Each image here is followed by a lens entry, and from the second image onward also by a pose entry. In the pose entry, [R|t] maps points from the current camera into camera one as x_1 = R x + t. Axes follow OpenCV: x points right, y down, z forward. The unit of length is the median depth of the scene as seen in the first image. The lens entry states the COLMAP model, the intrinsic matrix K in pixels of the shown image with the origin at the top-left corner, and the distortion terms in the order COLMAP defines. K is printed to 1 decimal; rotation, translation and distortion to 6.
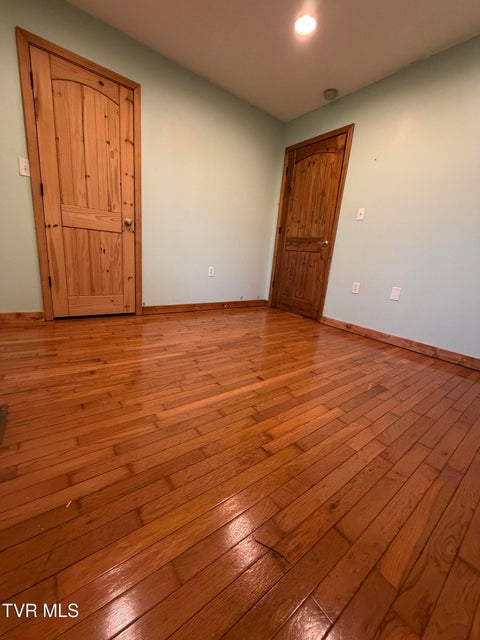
lens RADIAL K [[256.7, 0, 241.1], [0, 256.7, 317.4], [0, 0, 1]] dist [0.000634, -0.000652]
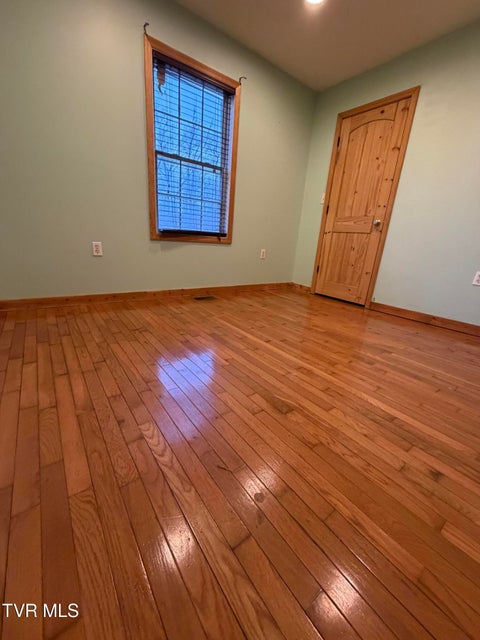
lens RADIAL K [[256.7, 0, 237.3], [0, 256.7, 317.3], [0, 0, 1]] dist [0.000634, -0.000652]
pose [[-0.015732, 0.213452, -0.976827, 0.884272], [-0.300366, 0.930816, 0.208235, -0.046584], [0.953694, 0.296682, 0.049471, 0.578426]]
